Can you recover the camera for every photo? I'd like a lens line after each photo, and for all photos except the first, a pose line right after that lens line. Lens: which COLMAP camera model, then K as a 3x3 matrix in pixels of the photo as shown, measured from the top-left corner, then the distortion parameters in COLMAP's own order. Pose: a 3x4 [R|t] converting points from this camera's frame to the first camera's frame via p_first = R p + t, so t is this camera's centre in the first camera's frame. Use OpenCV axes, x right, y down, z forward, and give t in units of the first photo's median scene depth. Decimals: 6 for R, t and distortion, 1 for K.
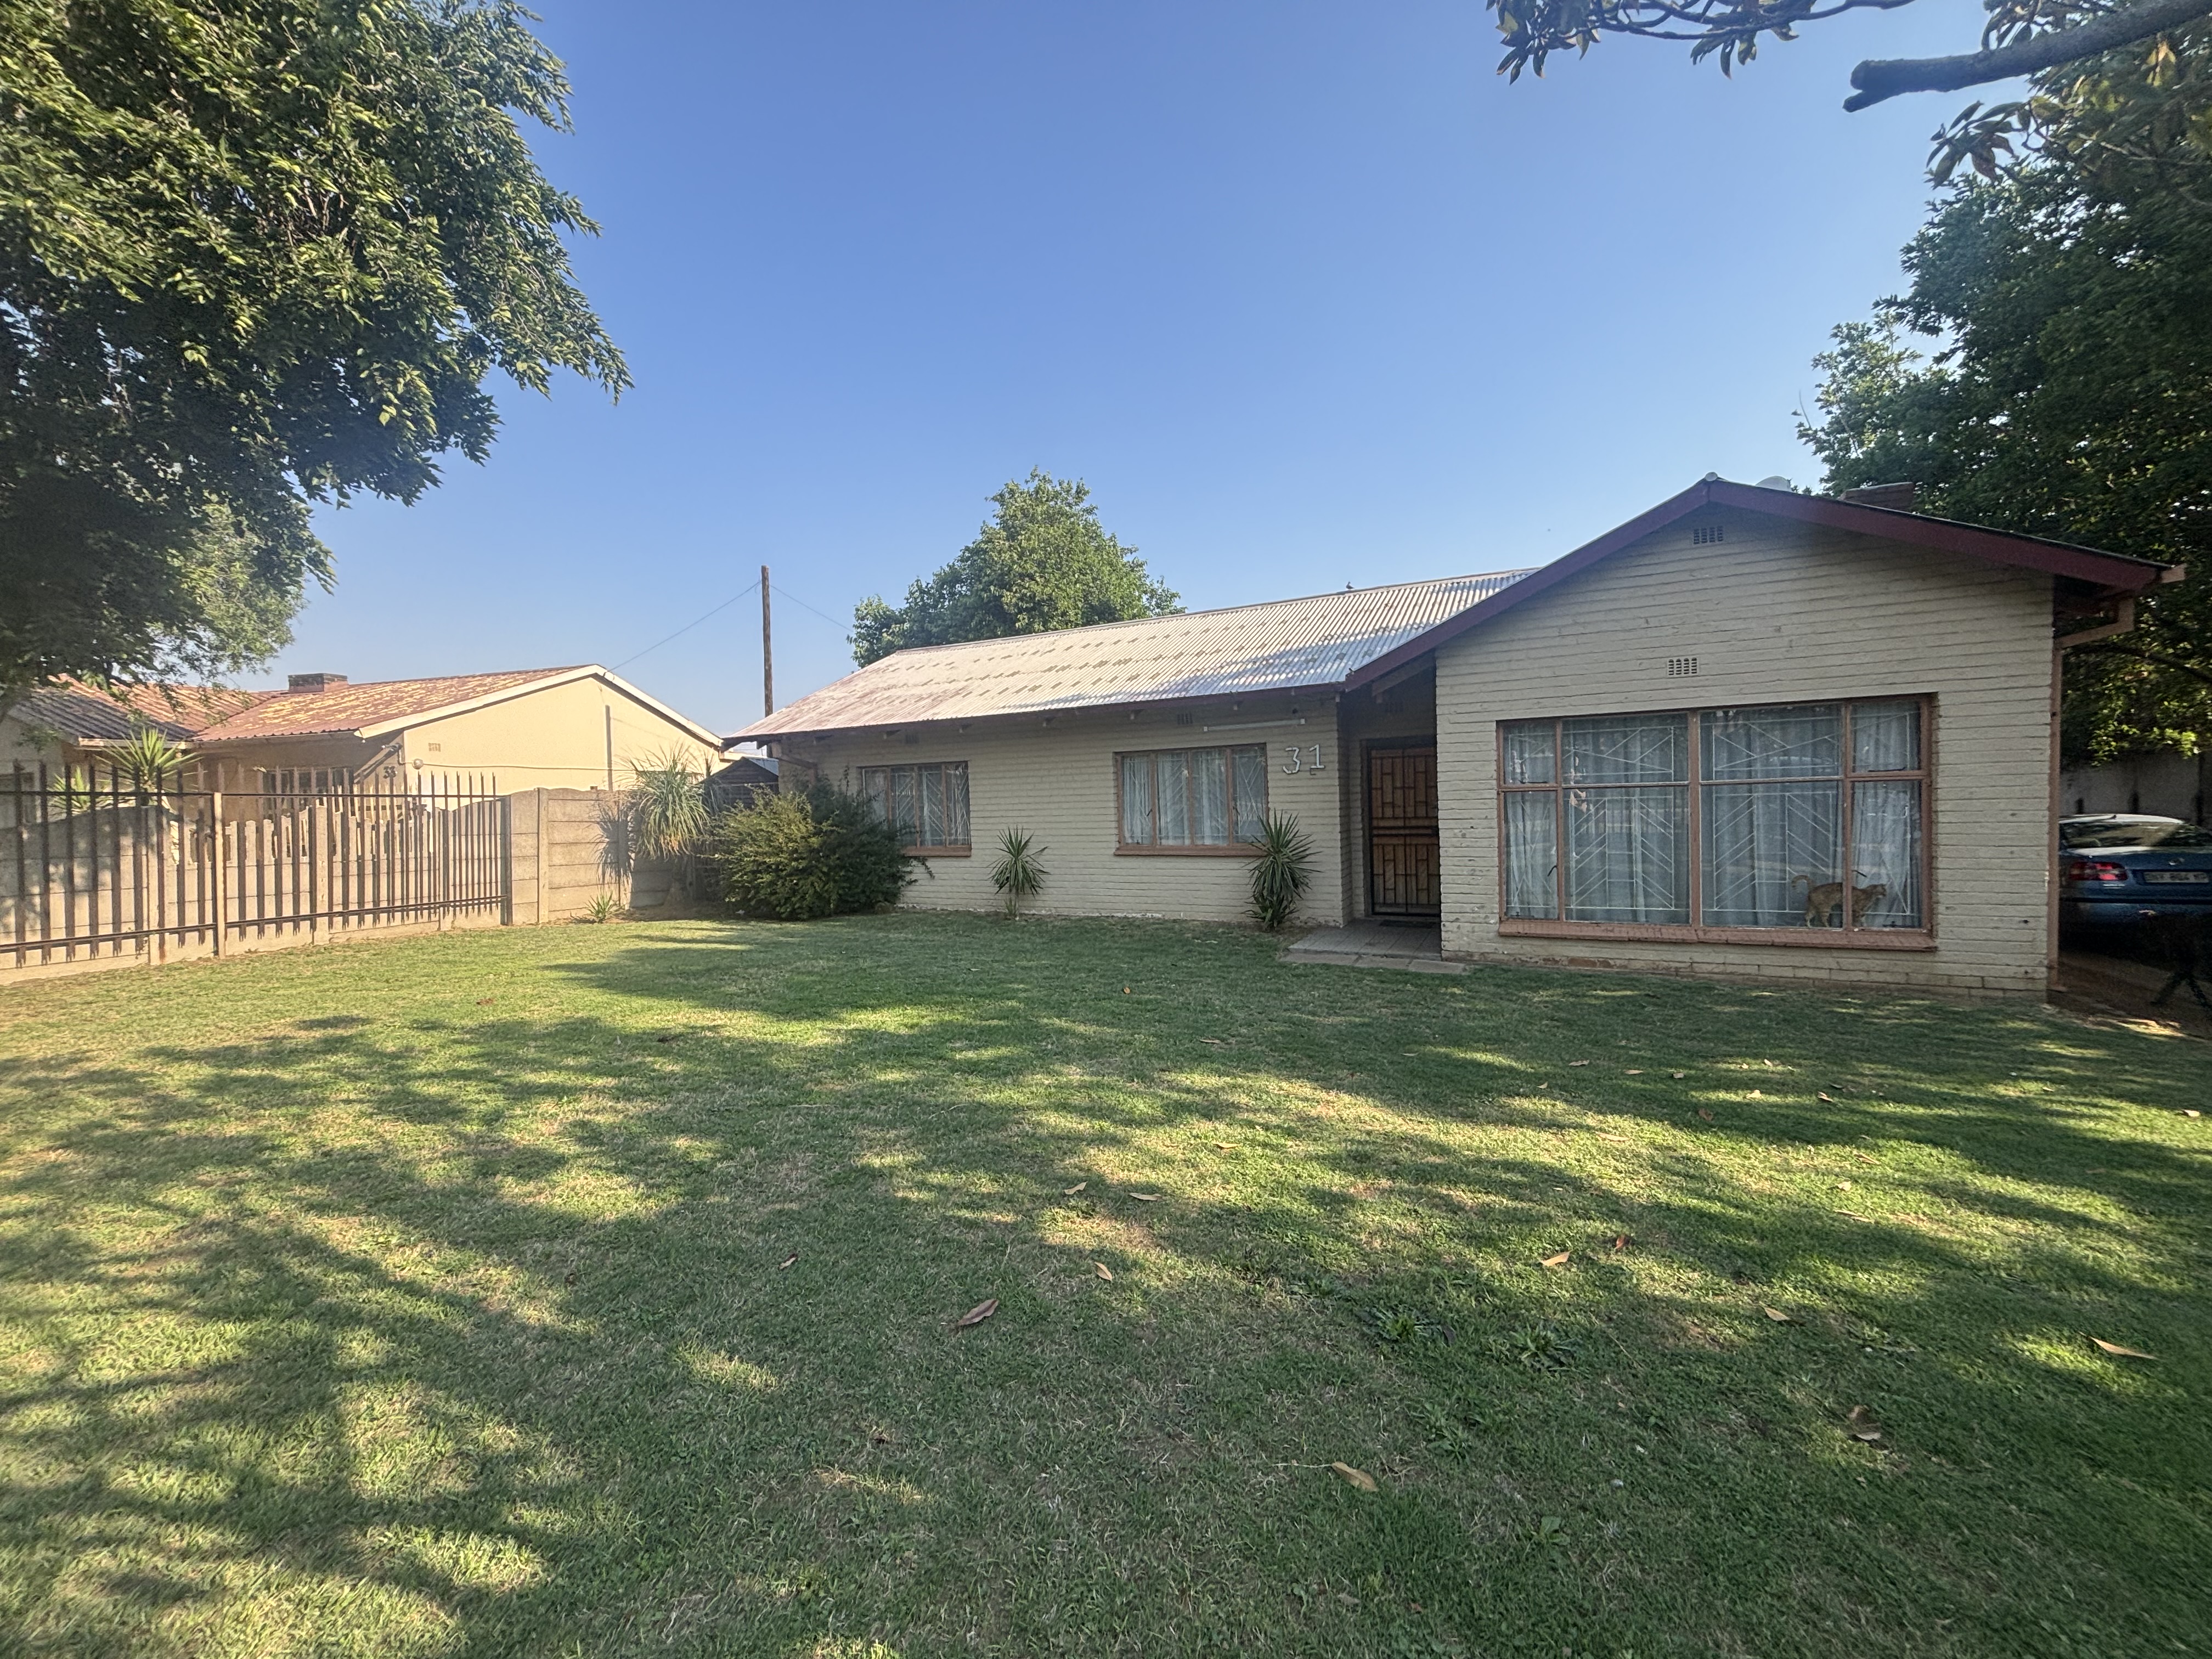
lens RADIAL K [[888.7, 0, 1112.0], [0, 888.7, 829.6], [0, 0, 1]] dist [0.008676, -0.000446]
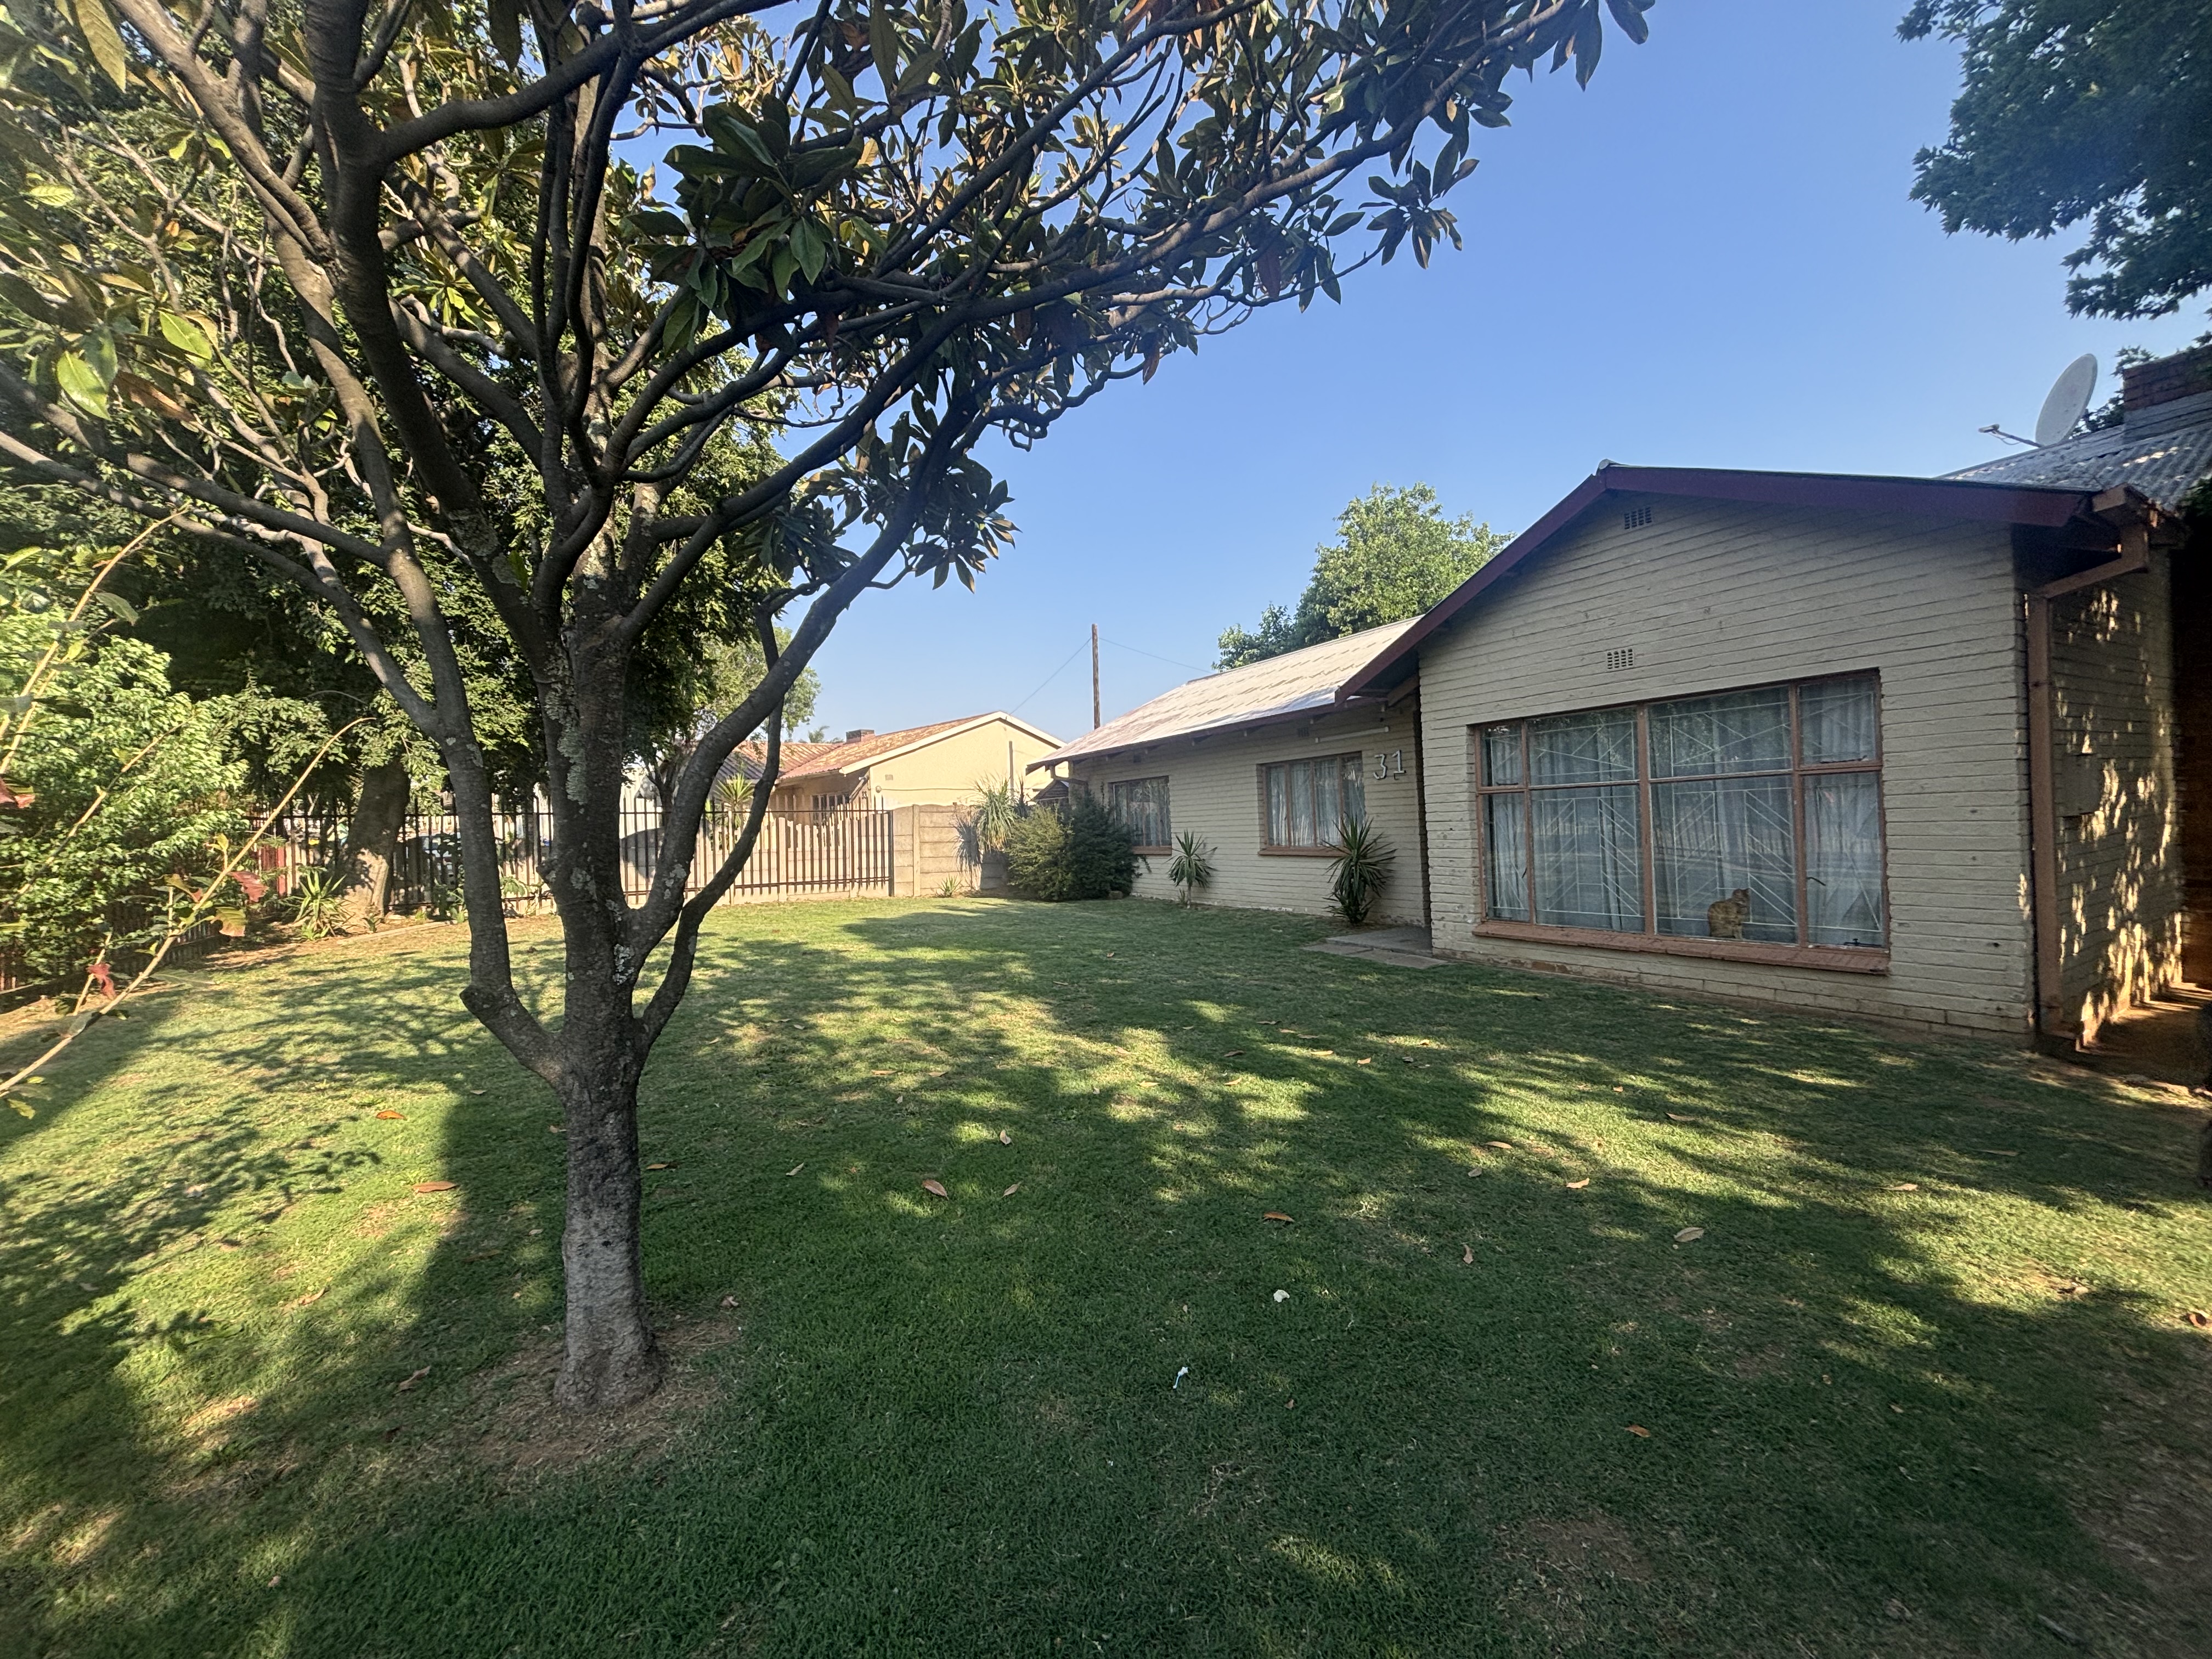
lens RADIAL K [[888.7, 0, 1110.2], [0, 888.7, 831.9], [0, 0, 1]] dist [0.008676, -0.000446]
pose [[0.840609, -0.000700, -0.541642, 0.461829], [-0.001050, 0.999995, -0.002922, 0.002996], [0.541642, 0.003025, 0.840604, -0.059958]]
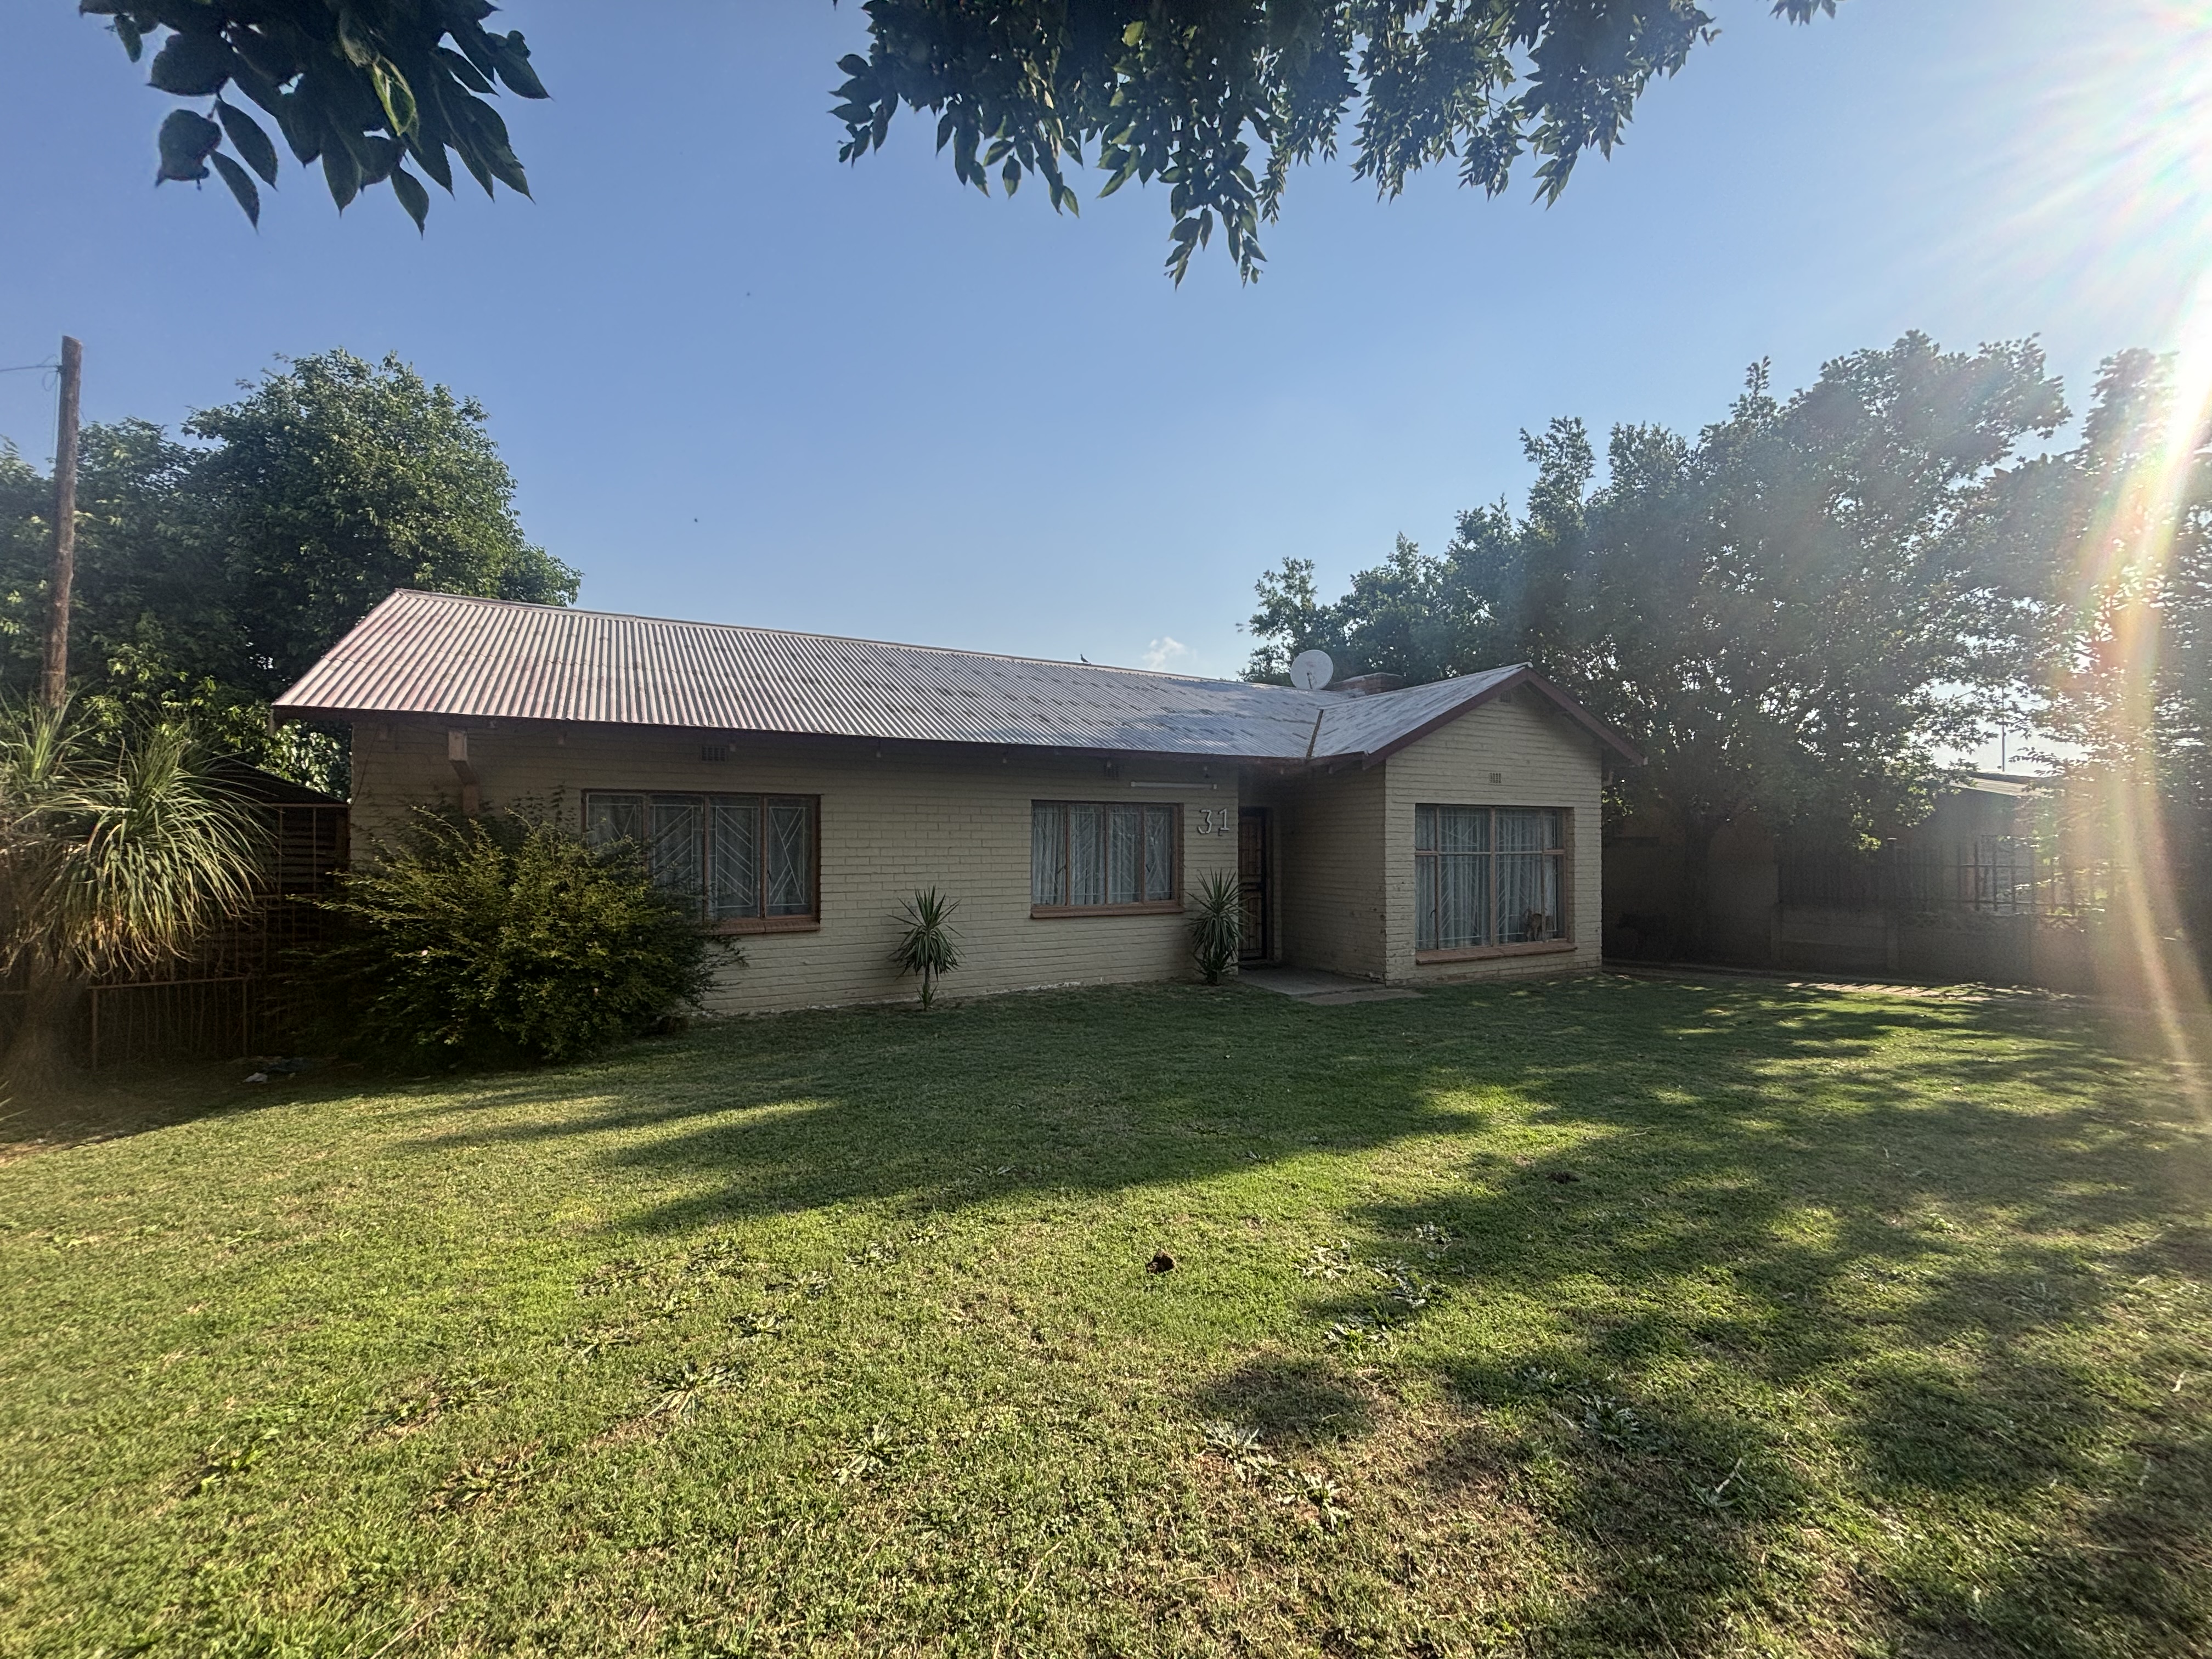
lens RADIAL K [[888.7, 0, 1107.7], [0, 888.7, 825.8], [0, 0, 1]] dist [0.008676, -0.000446]
pose [[0.576892, 0.050248, 0.815273, -0.666694], [0.013179, 0.997404, -0.070799, 0.000618], [-0.816714, 0.051588, 0.574732, 0.436469]]
